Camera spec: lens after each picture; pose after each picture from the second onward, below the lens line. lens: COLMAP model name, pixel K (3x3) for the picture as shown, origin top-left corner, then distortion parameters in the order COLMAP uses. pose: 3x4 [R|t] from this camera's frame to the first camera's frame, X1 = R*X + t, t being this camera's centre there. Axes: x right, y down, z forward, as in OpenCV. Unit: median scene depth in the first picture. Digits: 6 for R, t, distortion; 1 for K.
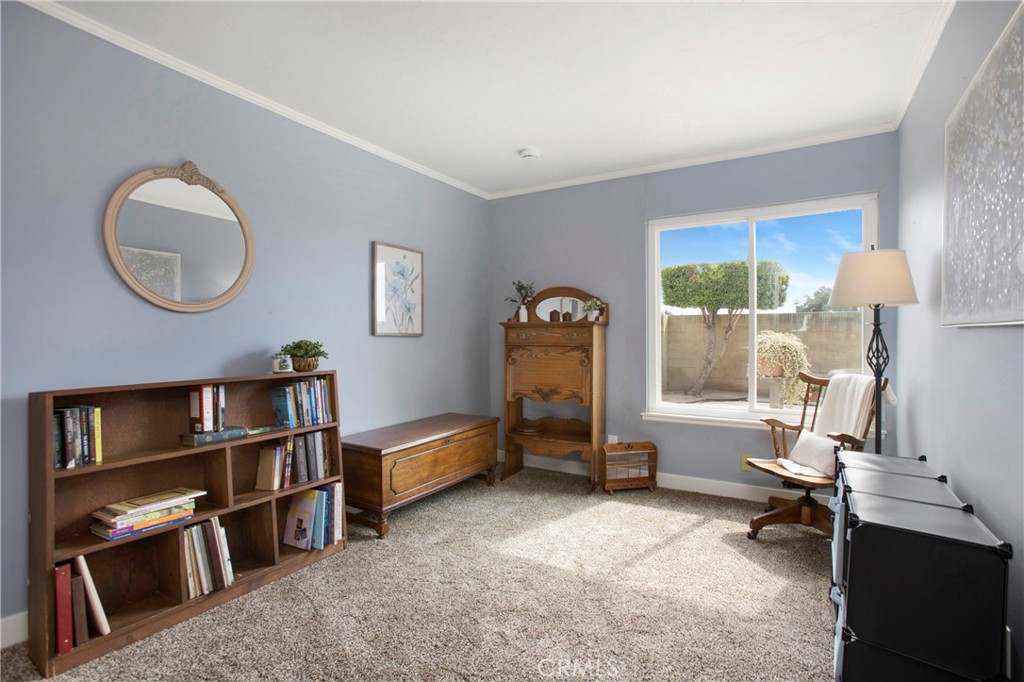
lens RADIAL K [[491.1, 0, 523.2], [0, 491.1, 342.4], [0, 0, 1]] dist [0.000586, 0.000120]
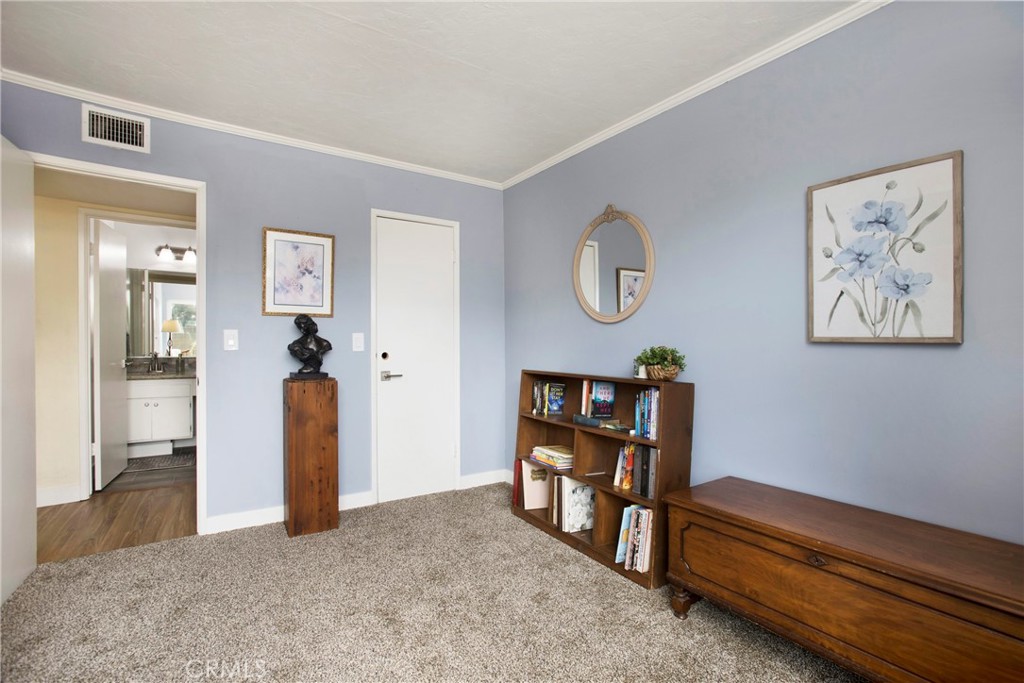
lens RADIAL K [[491.1, 0, 523.2], [0, 491.1, 342.9], [0, 0, 1]] dist [0.000586, 0.000120]
pose [[-0.436447, 0.011424, -0.899657, 0.398908], [-0.003904, 0.999886, 0.014590, -0.019610], [0.899721, 0.009880, -0.436353, 0.929369]]
